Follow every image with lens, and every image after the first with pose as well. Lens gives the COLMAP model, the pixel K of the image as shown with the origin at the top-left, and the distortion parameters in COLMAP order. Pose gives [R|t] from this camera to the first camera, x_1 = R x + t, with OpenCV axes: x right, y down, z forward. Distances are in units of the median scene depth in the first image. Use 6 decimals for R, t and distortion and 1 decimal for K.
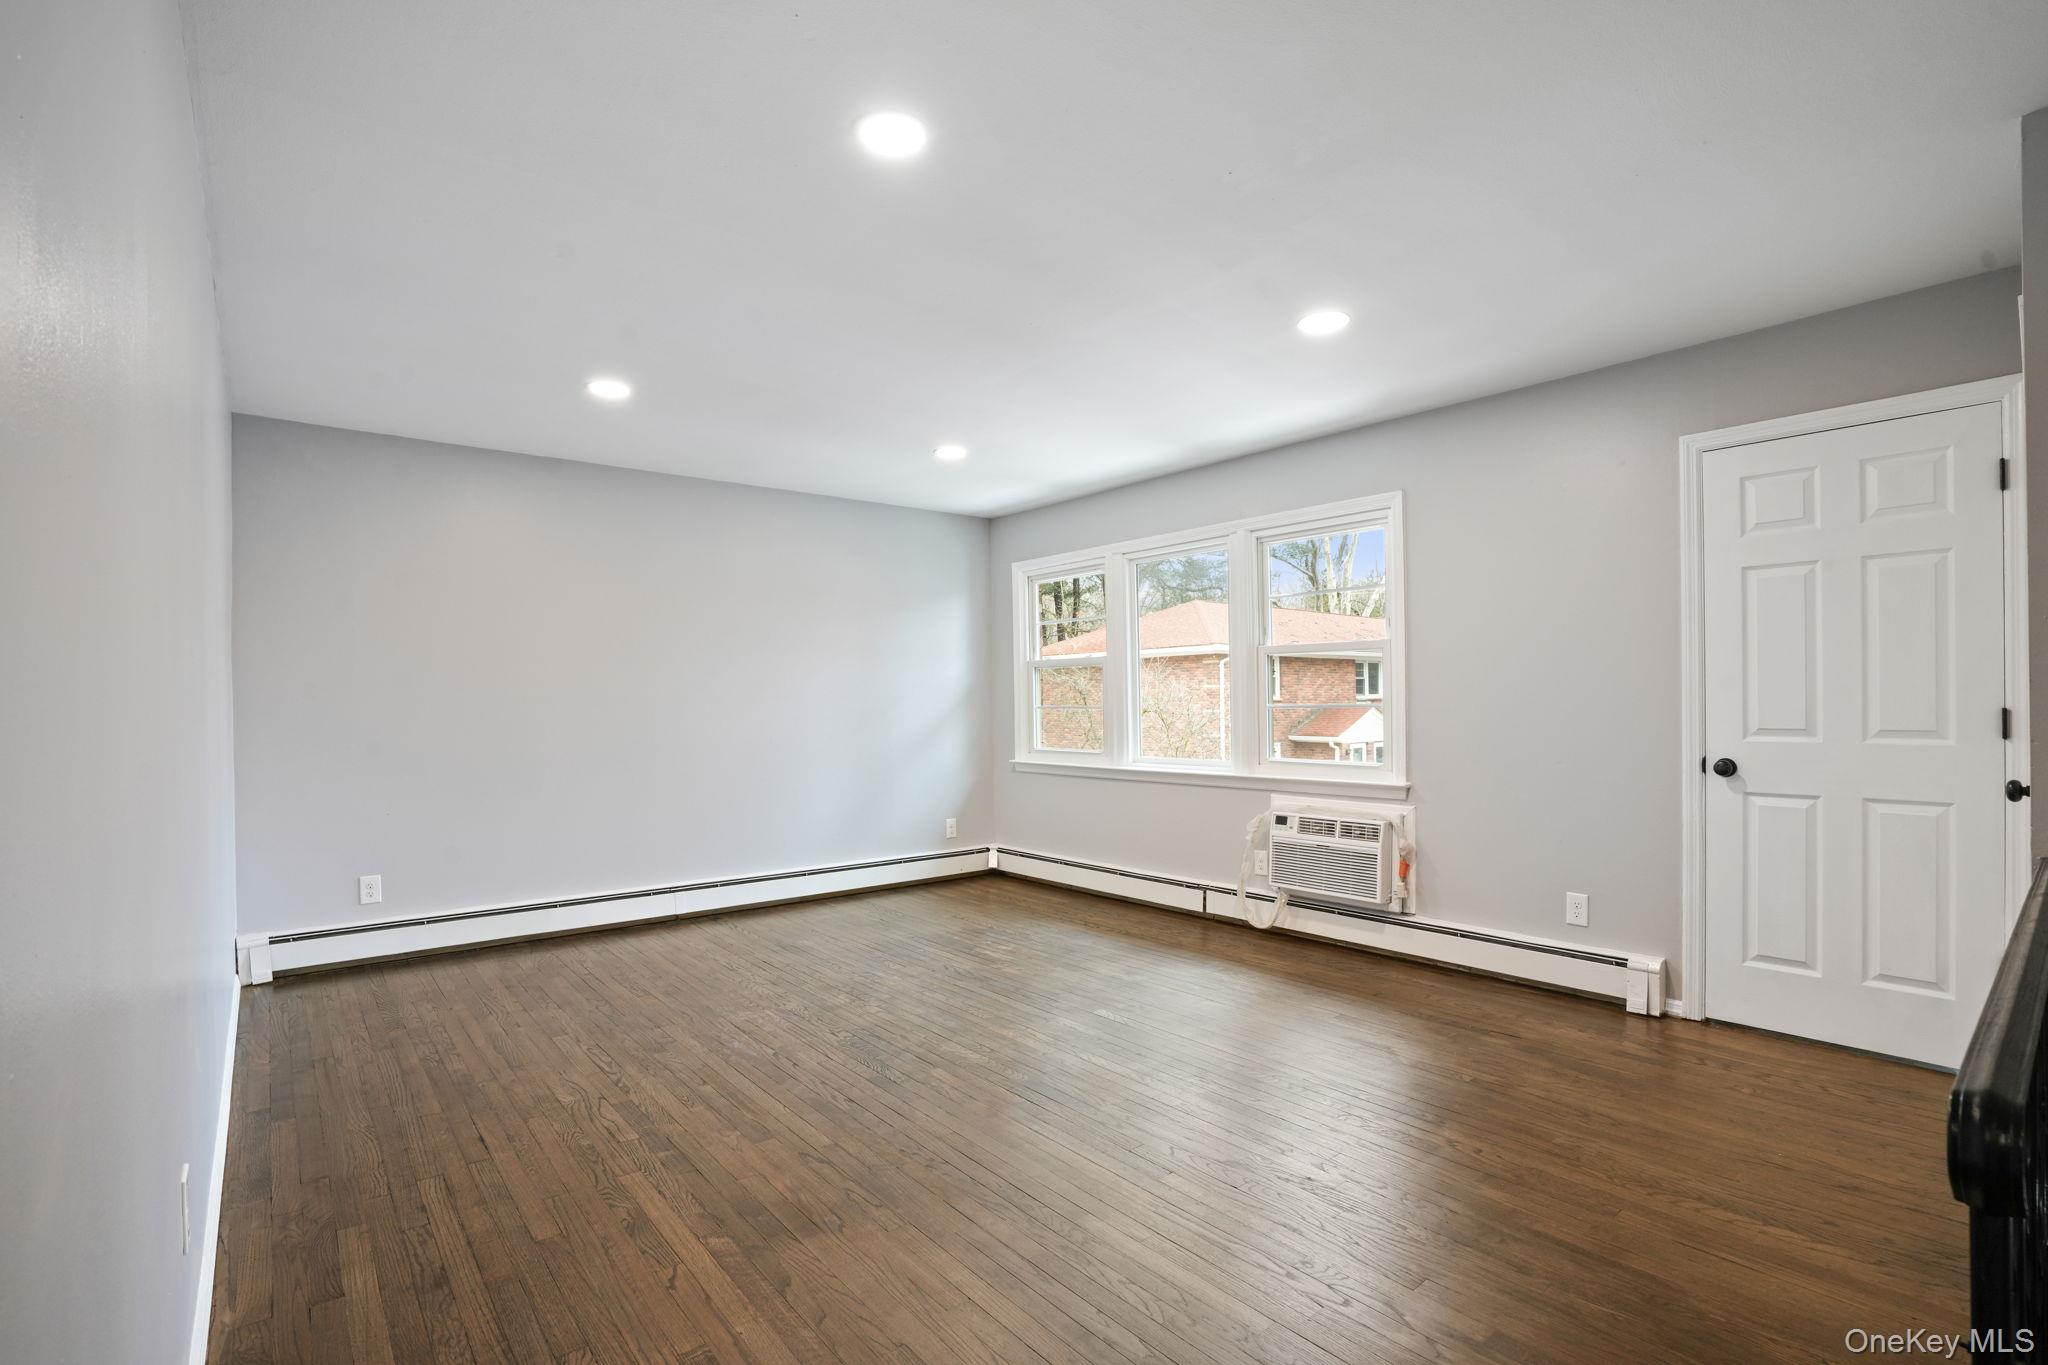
lens RADIAL K [[948.2, 0, 1014.8], [0, 948.2, 676.4], [0, 0, 1]] dist [-0.061961, 0.025908]
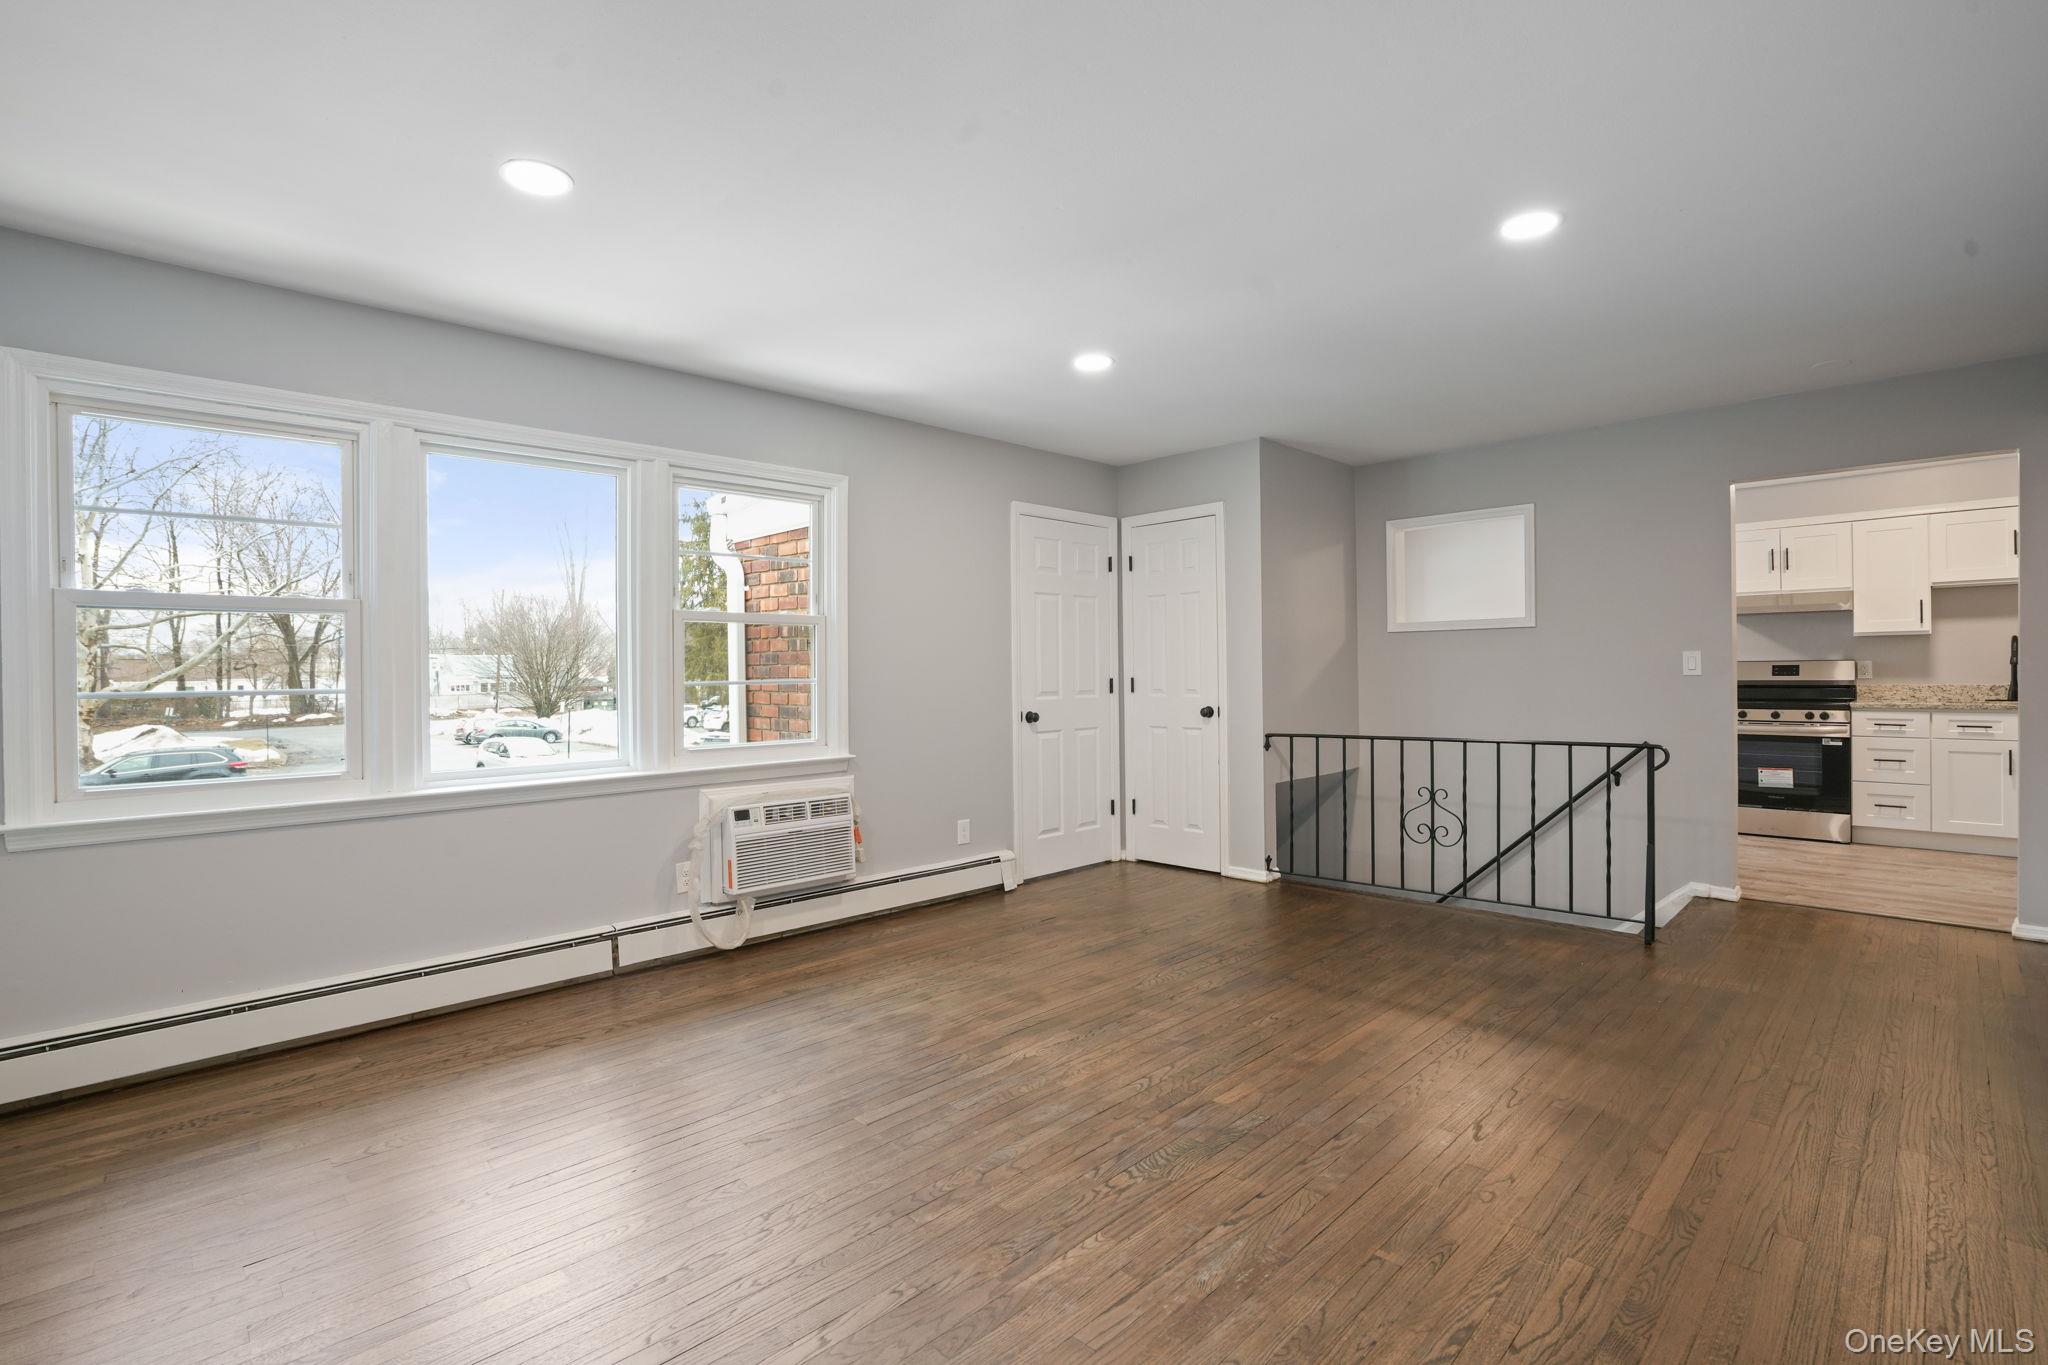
lens RADIAL K [[937.7, 0, 1035.3], [0, 937.7, 680.3], [0, 0, 1]] dist [-0.058339, 0.025120]
pose [[-0.102677, 0.002079, 0.994713, -0.612036], [-0.014512, 0.999888, -0.003588, 0.029726], [-0.994609, -0.014804, -0.102635, 0.853198]]
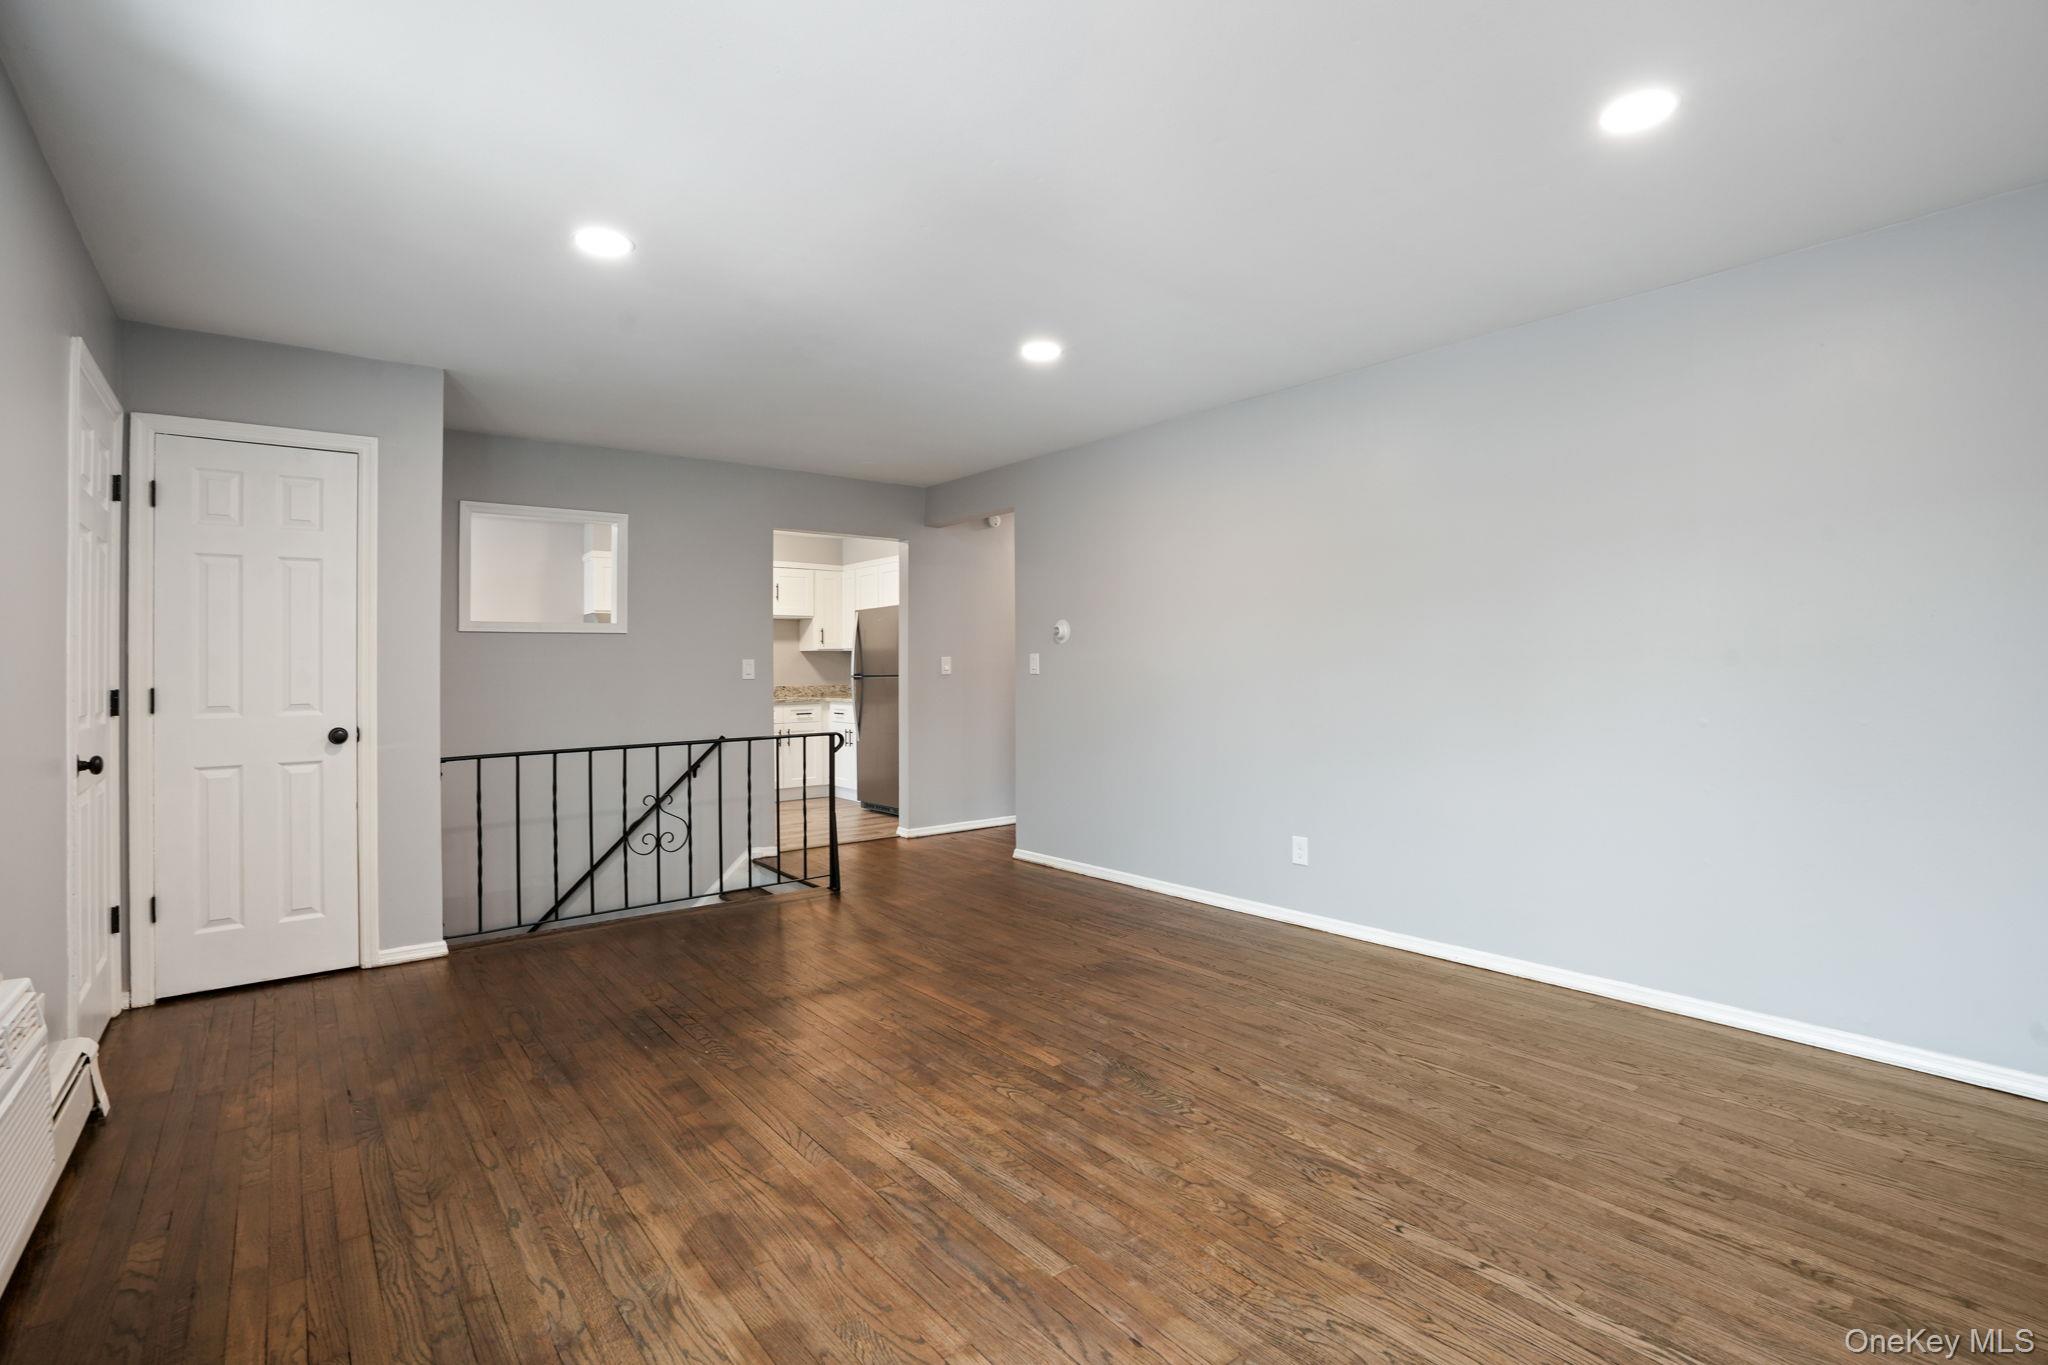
lens RADIAL K [[948.2, 0, 1014.8], [0, 948.2, 676.4], [0, 0, 1]] dist [-0.061961, 0.025908]
pose [[-0.999692, 0.020257, 0.014326, -0.043881], [0.019959, 0.999588, -0.020630, 0.039382], [-0.014738, -0.020338, -0.999685, 1.308820]]
